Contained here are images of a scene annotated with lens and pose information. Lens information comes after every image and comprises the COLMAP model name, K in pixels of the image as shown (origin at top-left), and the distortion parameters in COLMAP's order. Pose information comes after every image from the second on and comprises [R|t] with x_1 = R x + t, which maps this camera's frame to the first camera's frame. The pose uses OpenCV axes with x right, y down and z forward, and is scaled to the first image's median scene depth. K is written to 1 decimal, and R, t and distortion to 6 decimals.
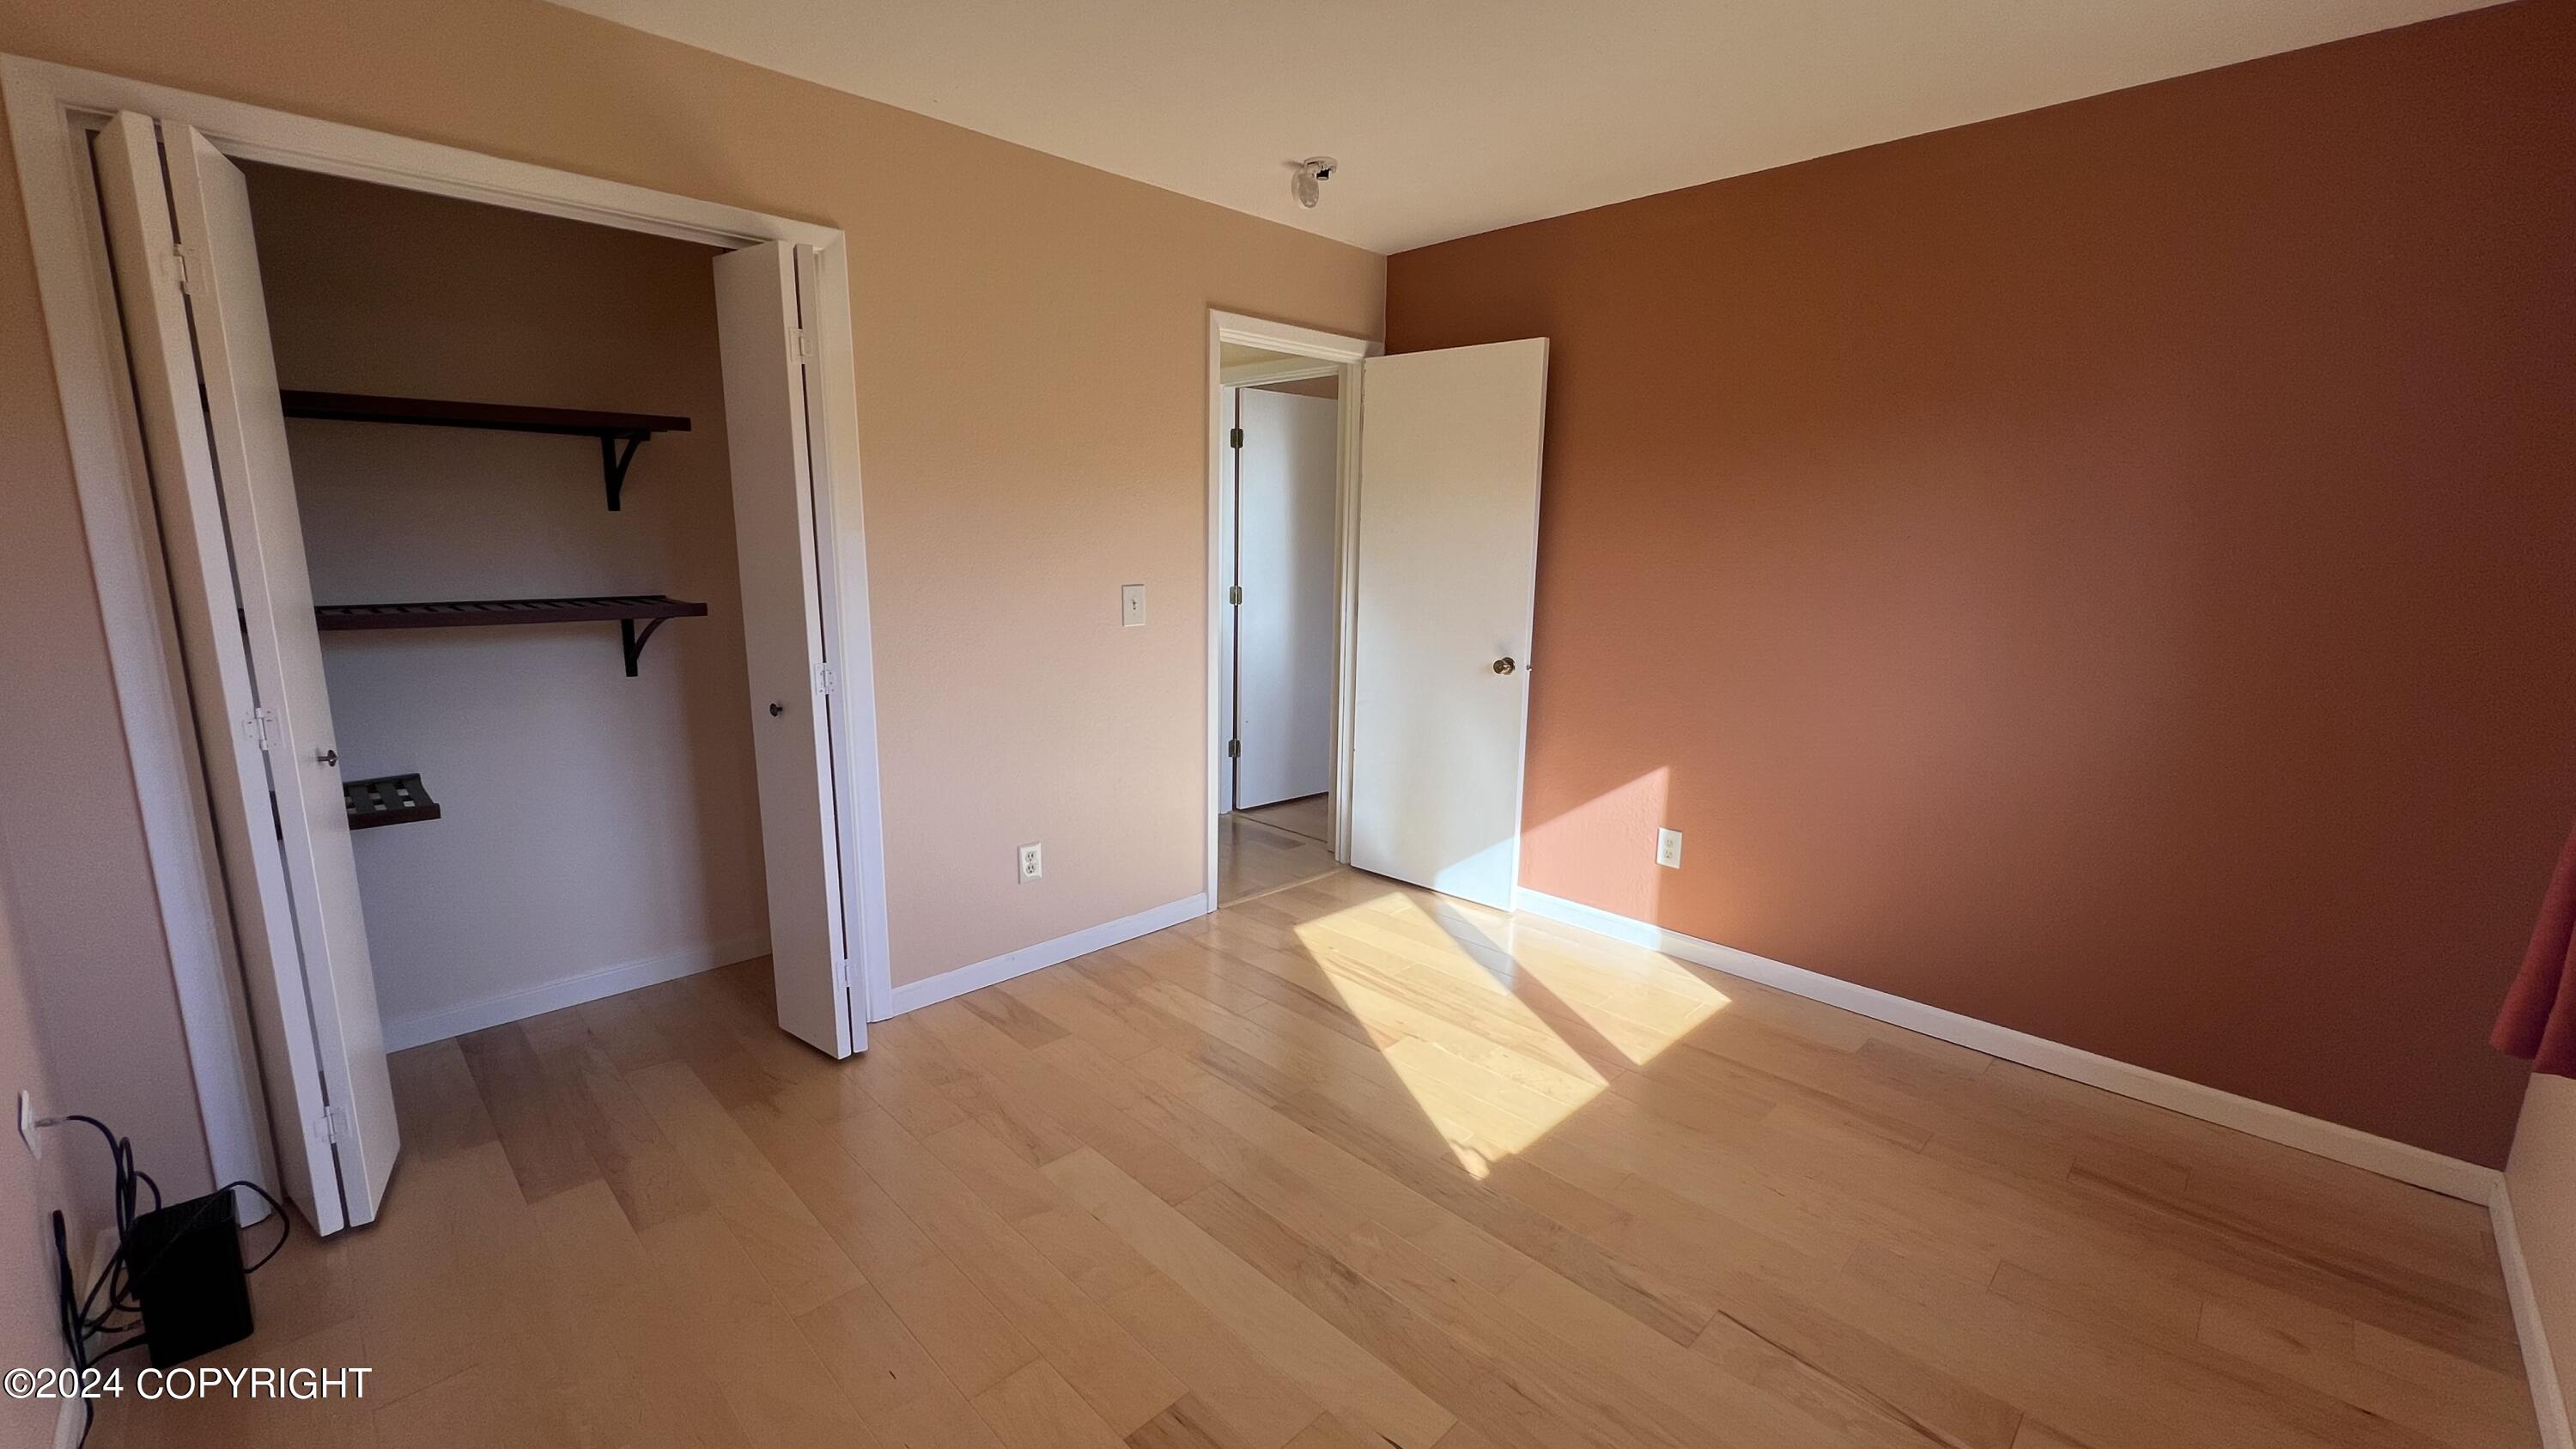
lens RADIAL K [[1035.7, 0, 1293.0], [0, 1035.7, 719.8], [0, 0, 1]] dist [0.001353, 0.000130]
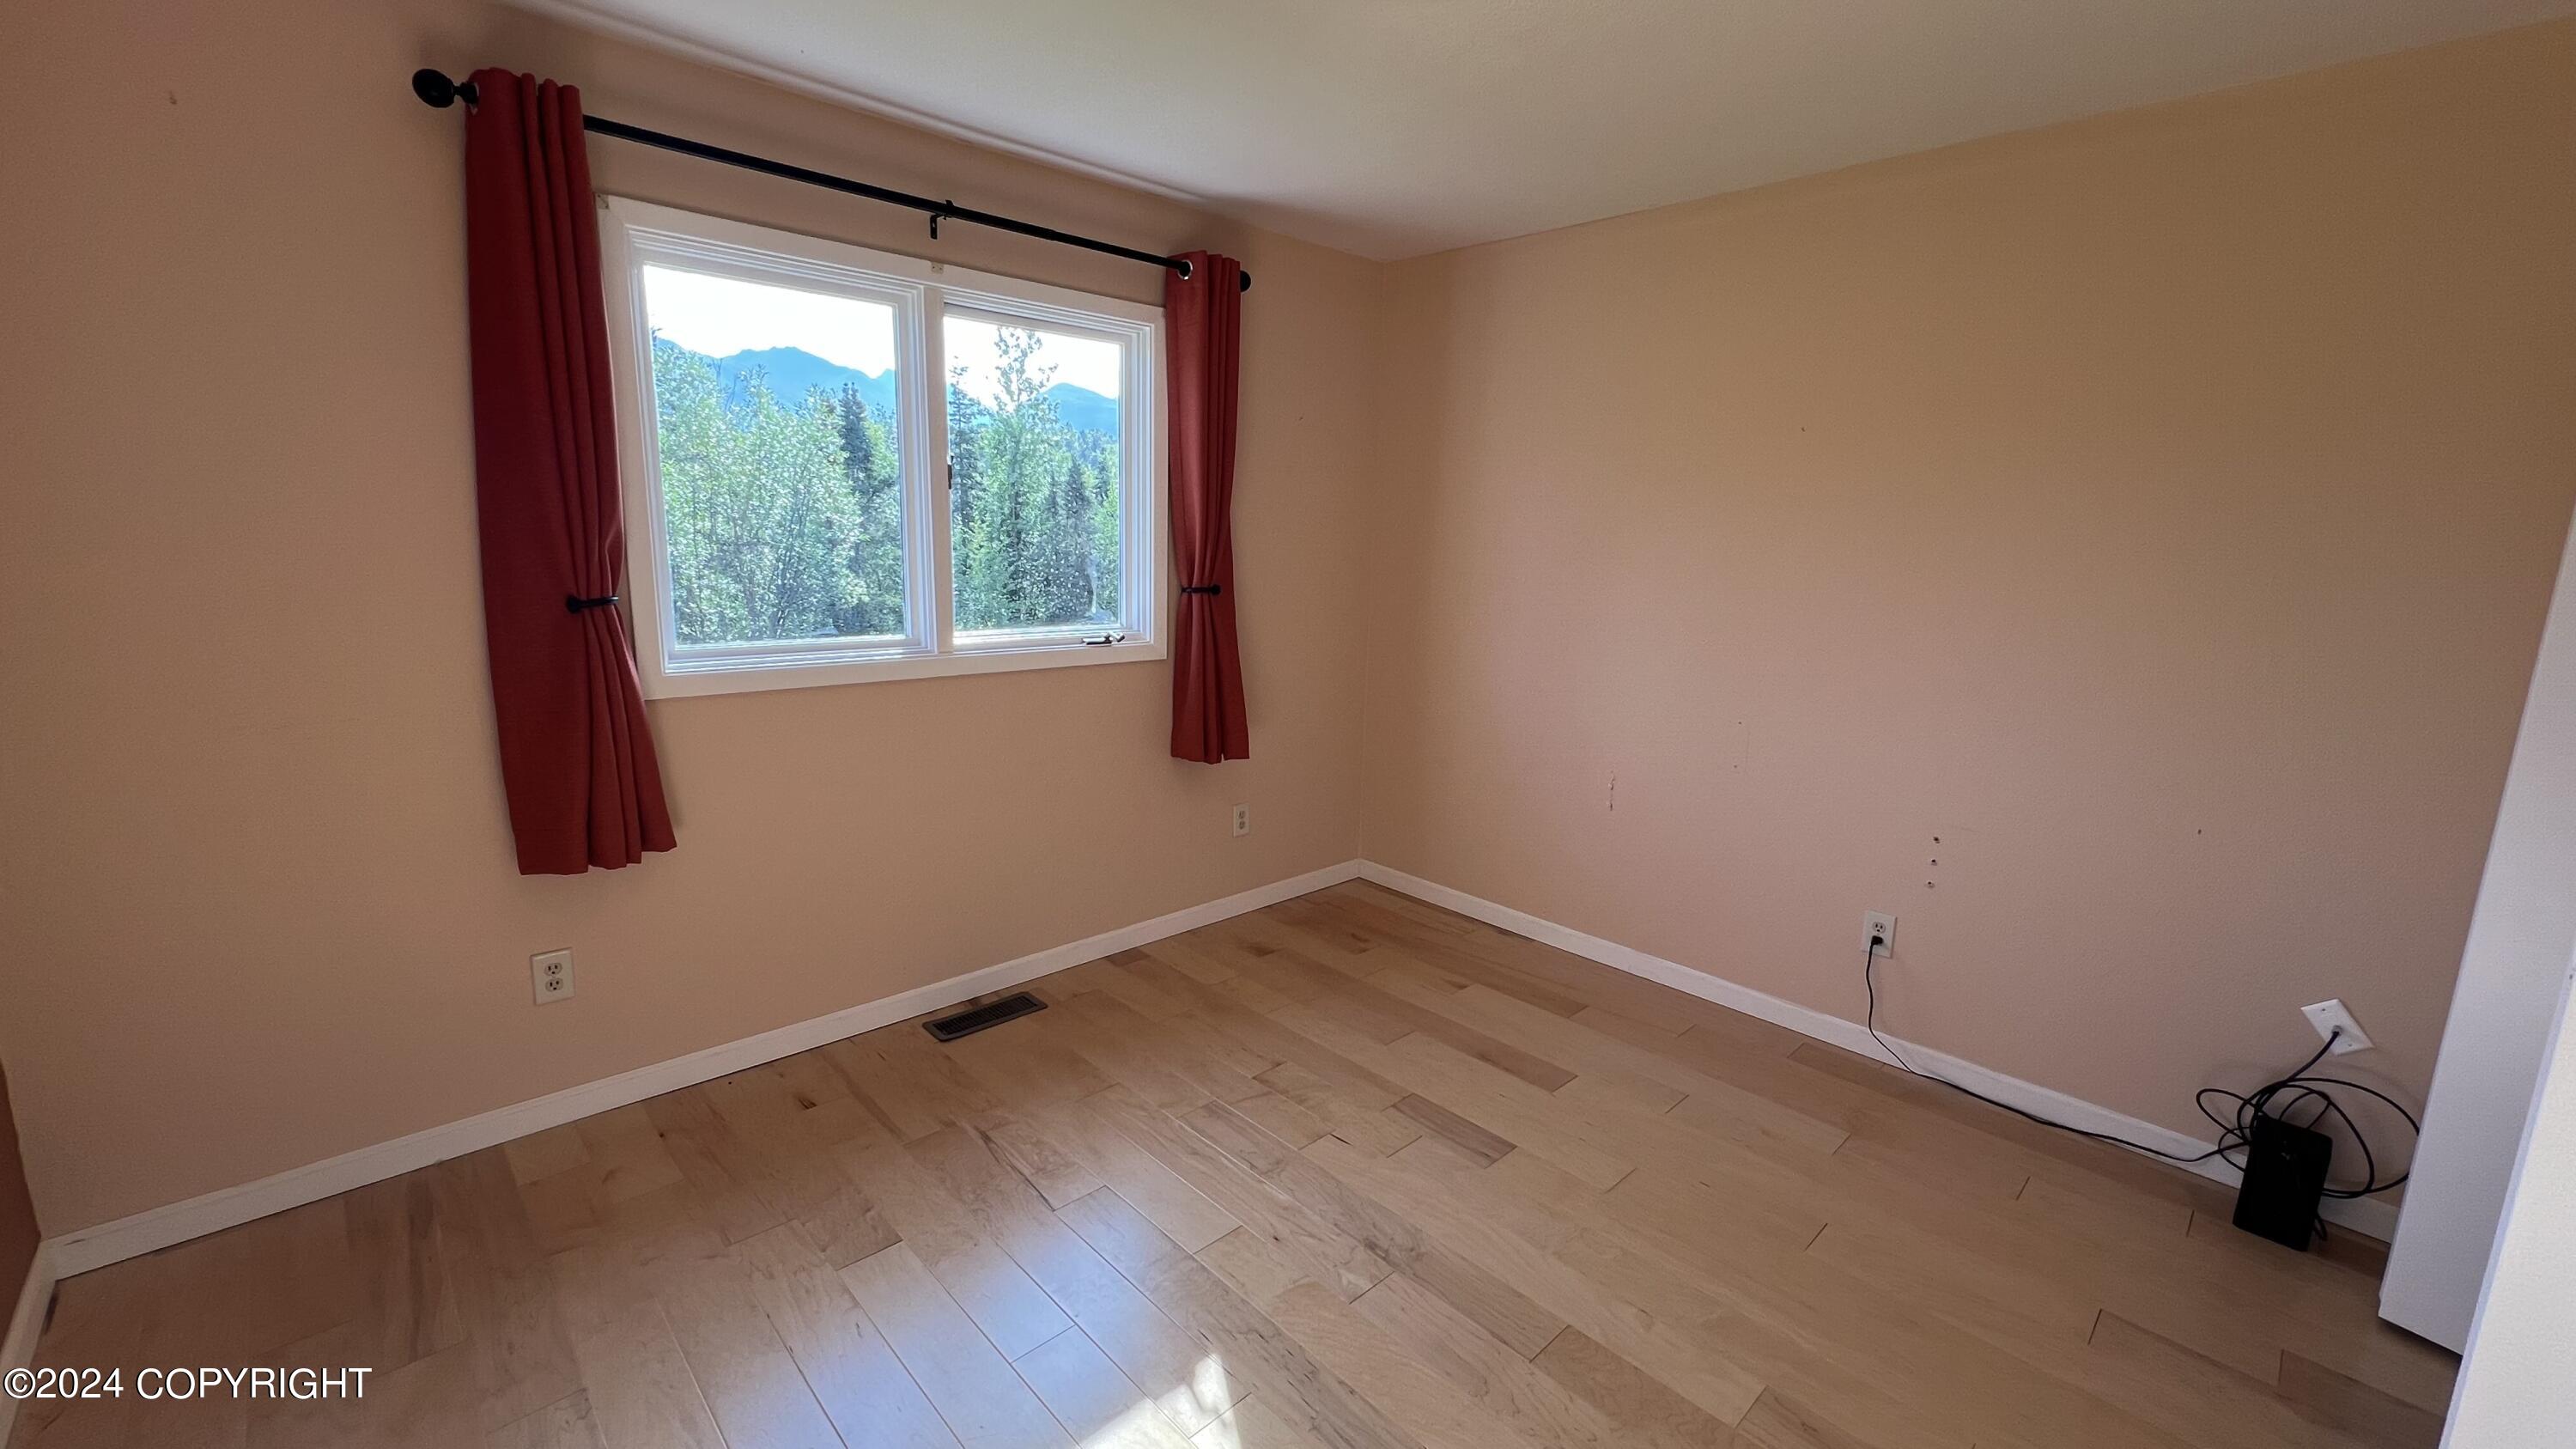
lens RADIAL K [[1035.7, 0, 1283.8], [0, 1035.7, 720.1], [0, 0, 1]] dist [0.001353, 0.000130]
pose [[-0.999094, -0.041066, 0.011194, 0.153376], [-0.033991, 0.928050, 0.370902, -0.355904], [-0.025620, 0.370185, -0.928605, 1.763641]]
